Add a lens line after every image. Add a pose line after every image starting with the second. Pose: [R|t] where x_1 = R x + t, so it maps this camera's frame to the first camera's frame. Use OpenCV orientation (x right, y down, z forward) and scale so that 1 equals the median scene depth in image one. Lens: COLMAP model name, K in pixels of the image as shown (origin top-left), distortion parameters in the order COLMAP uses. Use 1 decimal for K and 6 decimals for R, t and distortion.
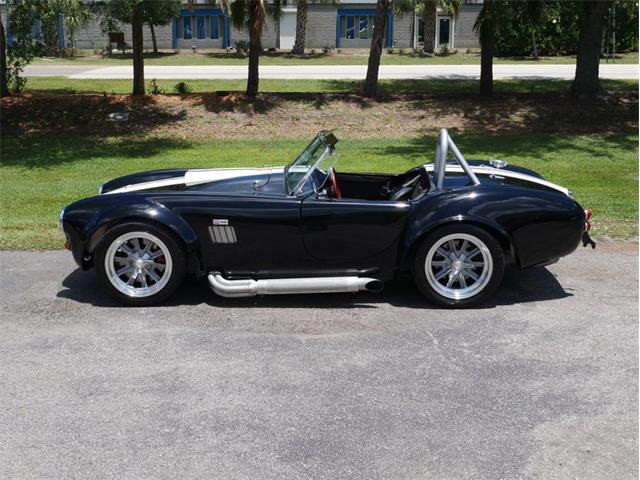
lens RADIAL K [[905.7, 0, 320.9], [0, 905.7, 233.7], [0, 0, 1]] dist [-0.000741, 0.000000]
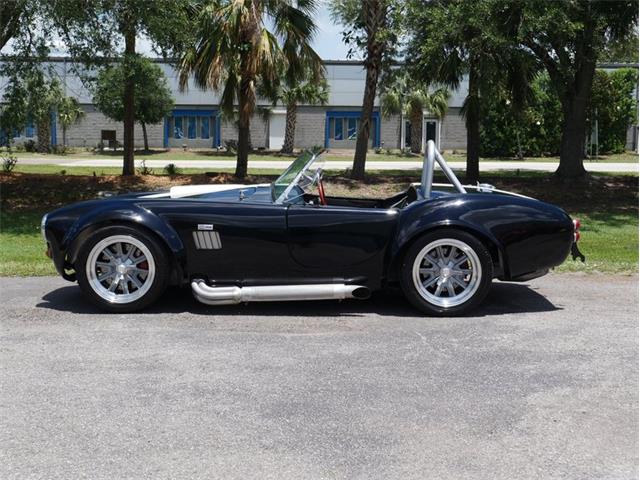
lens RADIAL K [[905.7, 0, 319.2], [0, 905.7, 239.9], [0, 0, 1]] dist [-0.000741, 0.000000]
pose [[0.999893, 0.009505, 0.011136, 0.002151], [-0.008103, 0.992766, -0.119793, 0.116178], [-0.012194, 0.119690, 0.992736, 0.020545]]
